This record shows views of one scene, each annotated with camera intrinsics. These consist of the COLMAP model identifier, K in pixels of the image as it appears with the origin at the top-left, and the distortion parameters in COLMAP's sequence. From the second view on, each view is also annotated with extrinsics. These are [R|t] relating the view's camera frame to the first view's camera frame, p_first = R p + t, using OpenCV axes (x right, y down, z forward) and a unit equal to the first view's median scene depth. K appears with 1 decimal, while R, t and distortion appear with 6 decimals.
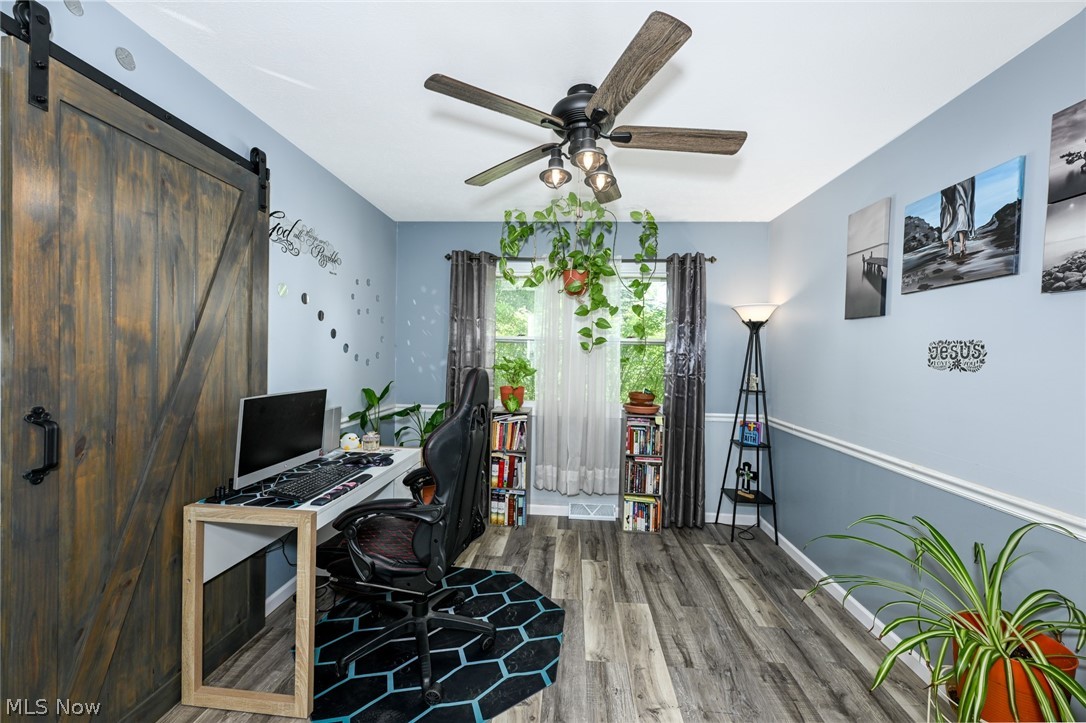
lens RADIAL K [[428.5, 0, 538.3], [0, 428.5, 362.0], [0, 0, 1]] dist [0.000214, 0.000072]
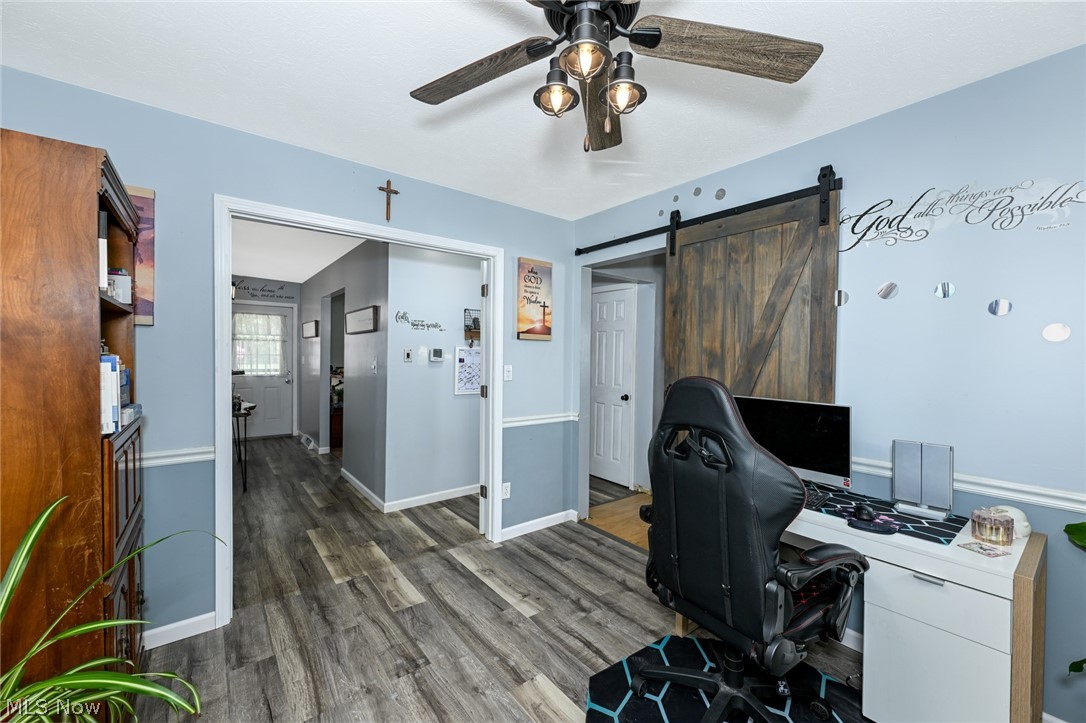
lens RADIAL K [[428.5, 0, 538.3], [0, 428.5, 362.0], [0, 0, 1]] dist [0.000214, 0.000072]
pose [[-0.740413, -0.019277, -0.671875, 0.356635], [-0.040894, 0.999029, 0.016401, -0.009139], [0.670907, 0.039619, -0.740483, 0.863349]]
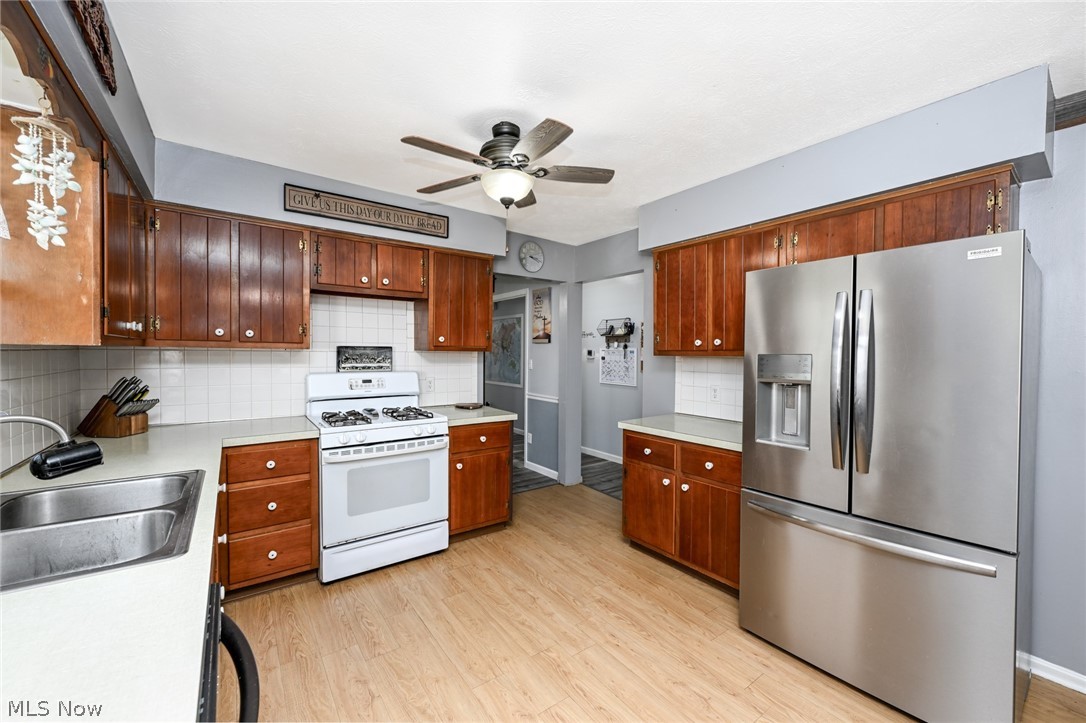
lens RADIAL K [[428.5, 0, 538.3], [0, 428.5, 362.0], [0, 0, 1]] dist [0.000214, 0.000072]
pose [[-0.642913, -0.045839, 0.764566, -1.544377], [-0.008102, 0.998559, 0.053055, -0.059109], [-0.765896, 0.027915, -0.642358, 1.084025]]
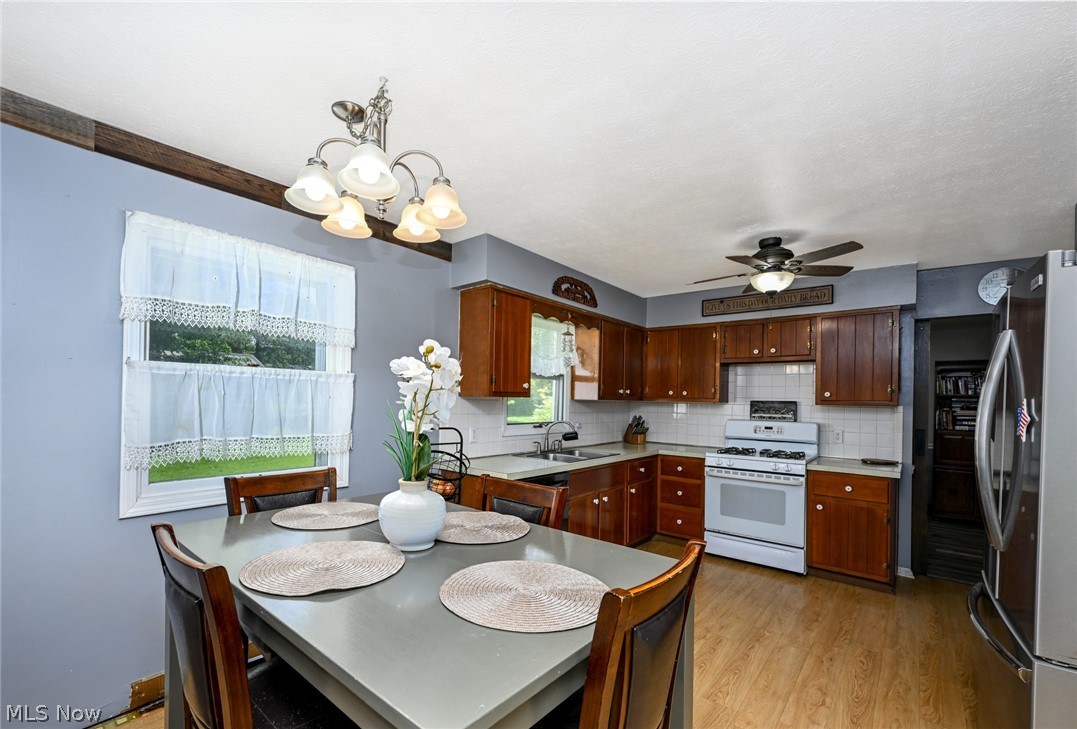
lens RADIAL K [[459.6, 0, 524.5], [0, 459.6, 398.3], [0, 0, 1]] dist [-0.001545, -0.000026]
pose [[0.572167, -0.010247, 0.820073, -2.075308], [0.009710, 0.999937, 0.005719, -0.062319], [-0.820080, 0.004691, 0.572230, 0.563942]]
